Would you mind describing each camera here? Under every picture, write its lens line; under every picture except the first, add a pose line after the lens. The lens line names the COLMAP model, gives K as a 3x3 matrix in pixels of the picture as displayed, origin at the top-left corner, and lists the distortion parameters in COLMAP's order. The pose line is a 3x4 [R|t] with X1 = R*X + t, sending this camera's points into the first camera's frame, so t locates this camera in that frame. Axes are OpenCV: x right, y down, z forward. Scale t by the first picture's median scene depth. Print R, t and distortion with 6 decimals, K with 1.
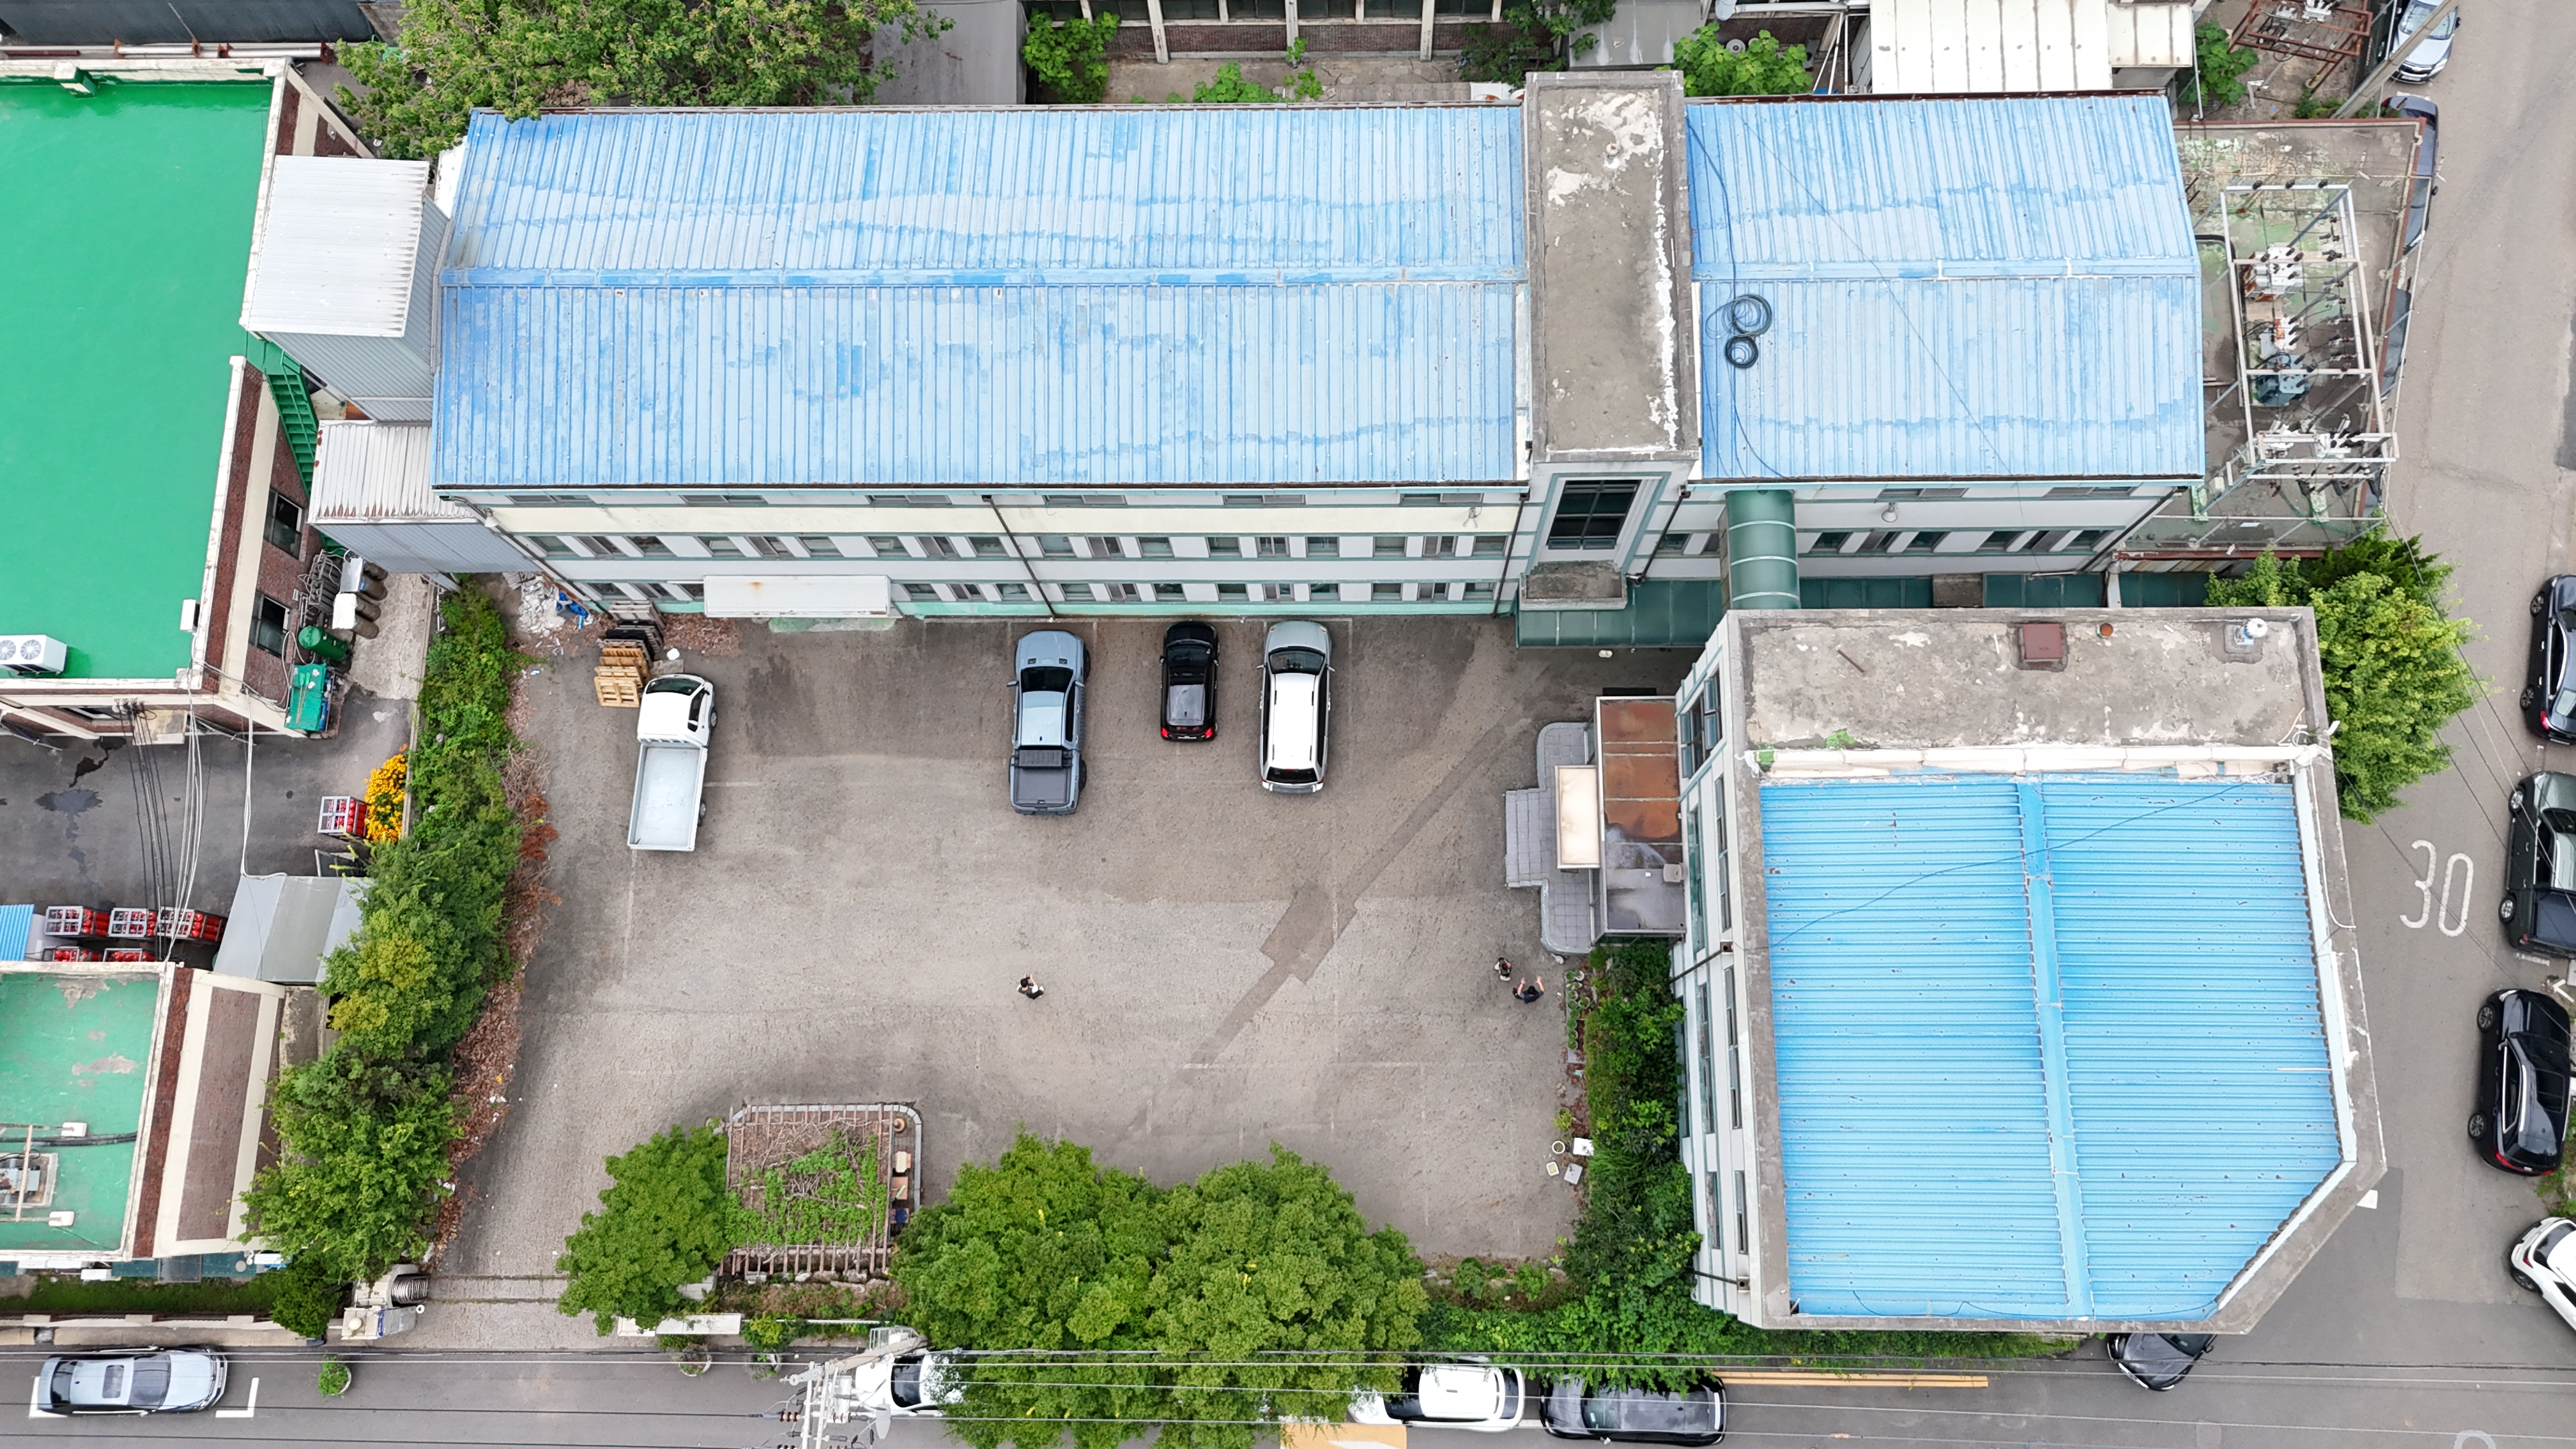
lens RADIAL K [[1910.4, 0, 1295.5], [0, 1910.4, 743.4], [0, 0, 1]] dist [0.078347, -0.076877]
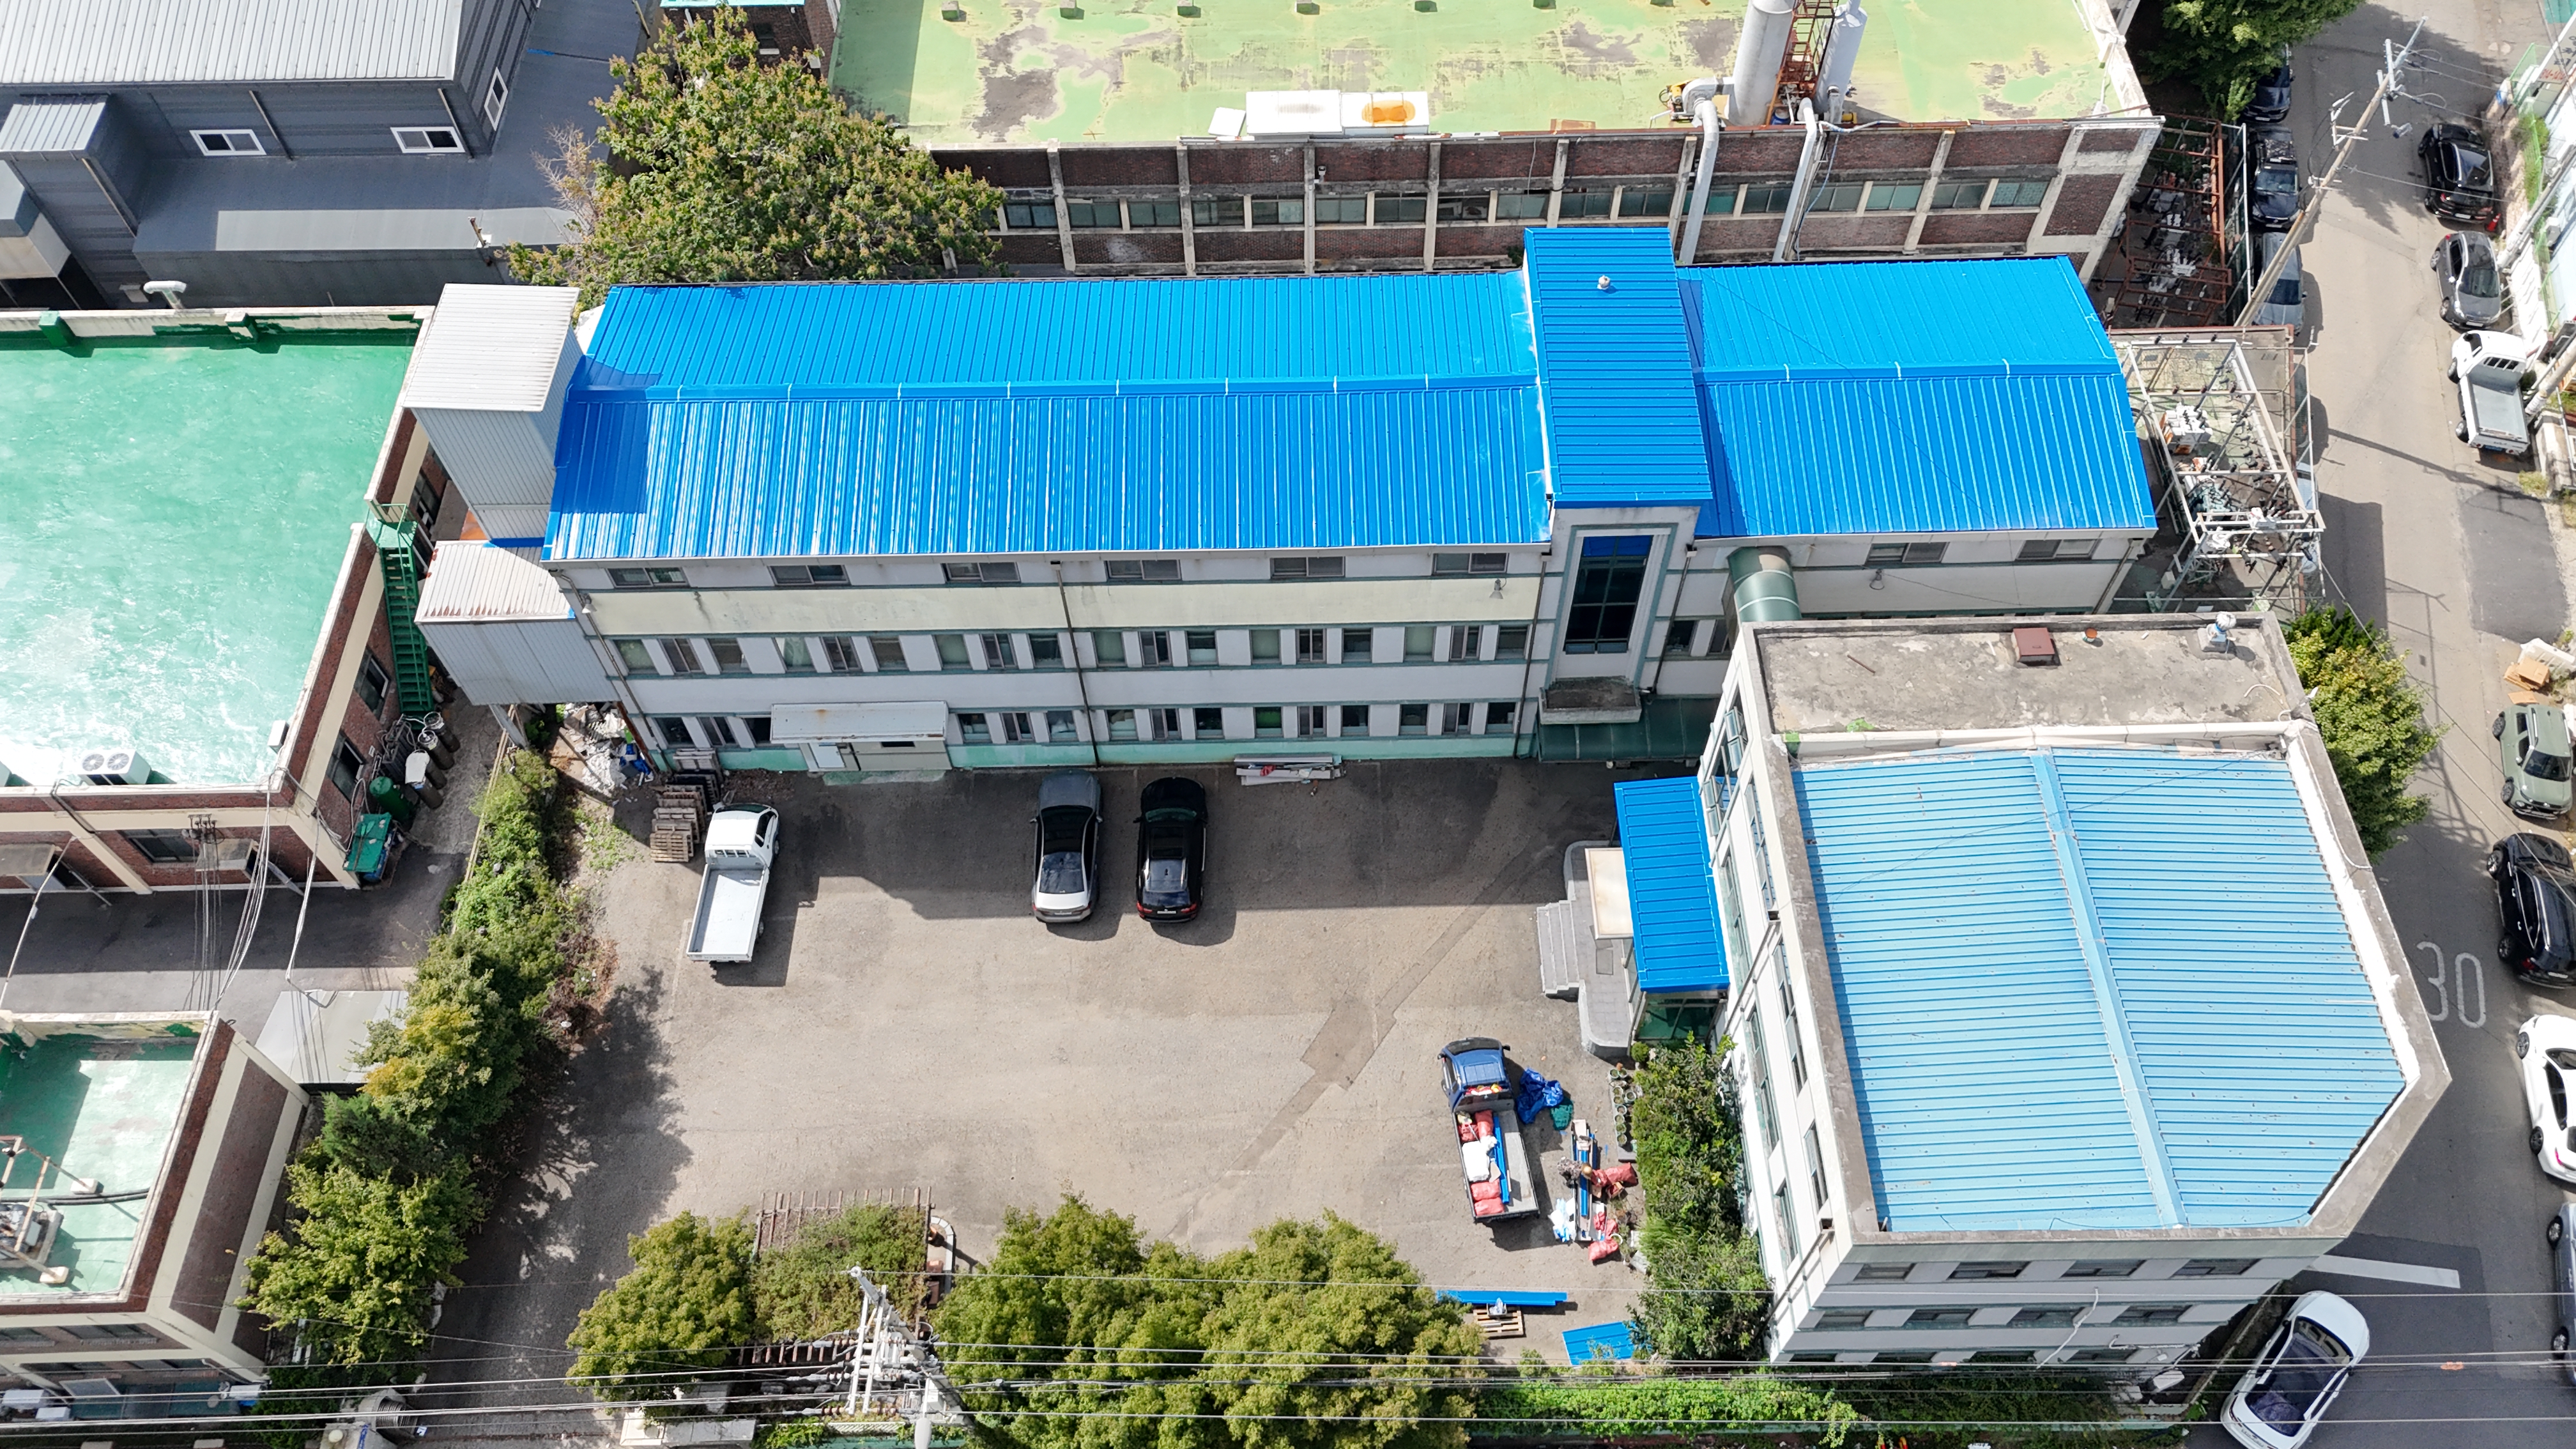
lens RADIAL K [[1910.4, 0, 1298.5], [0, 1910.4, 735.8], [0, 0, 1]] dist [0.078347, -0.076877]
pose [[0.999650, -0.008421, 0.025060, -0.047575], [0.016475, 0.939778, -0.341387, 0.318333], [-0.020676, 0.341681, 0.939589, 0.006178]]
